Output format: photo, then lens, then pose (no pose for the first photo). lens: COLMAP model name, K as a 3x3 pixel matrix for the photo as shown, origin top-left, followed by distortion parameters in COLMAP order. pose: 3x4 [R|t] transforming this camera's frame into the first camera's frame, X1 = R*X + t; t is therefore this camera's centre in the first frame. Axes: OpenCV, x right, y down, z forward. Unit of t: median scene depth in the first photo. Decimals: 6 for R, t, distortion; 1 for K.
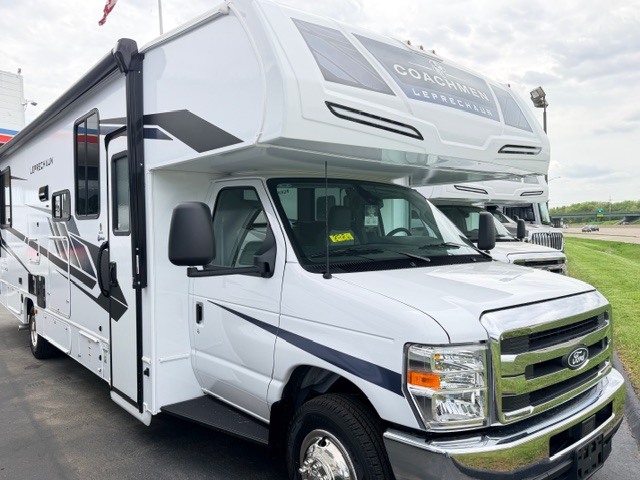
lens RADIAL K [[496.0, 0, 338.8], [0, 496.0, 240.3], [0, 0, 1]] dist [0.063301, 0.002919]
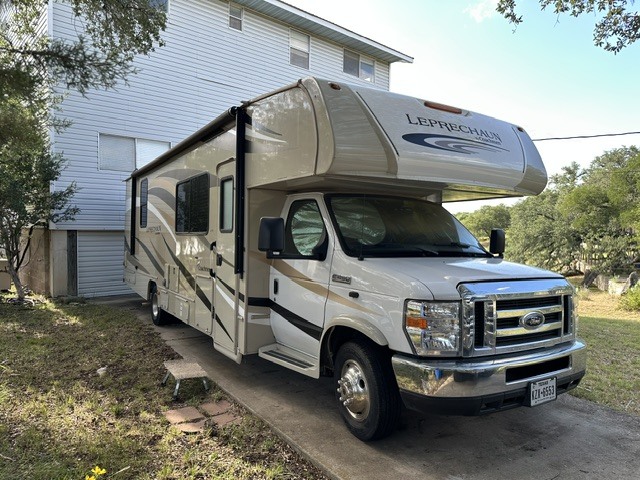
lens RADIAL K [[462.0, 0, 308.3], [0, 462.0, 230.7], [0, 0, 1]] dist [-0.003851, 0.000142]
pose [[0.980689, 0.019081, -0.194638, 0.082221], [-0.026846, 0.998942, -0.037334, 0.038238], [0.193720, 0.041838, 0.980164, -0.361421]]
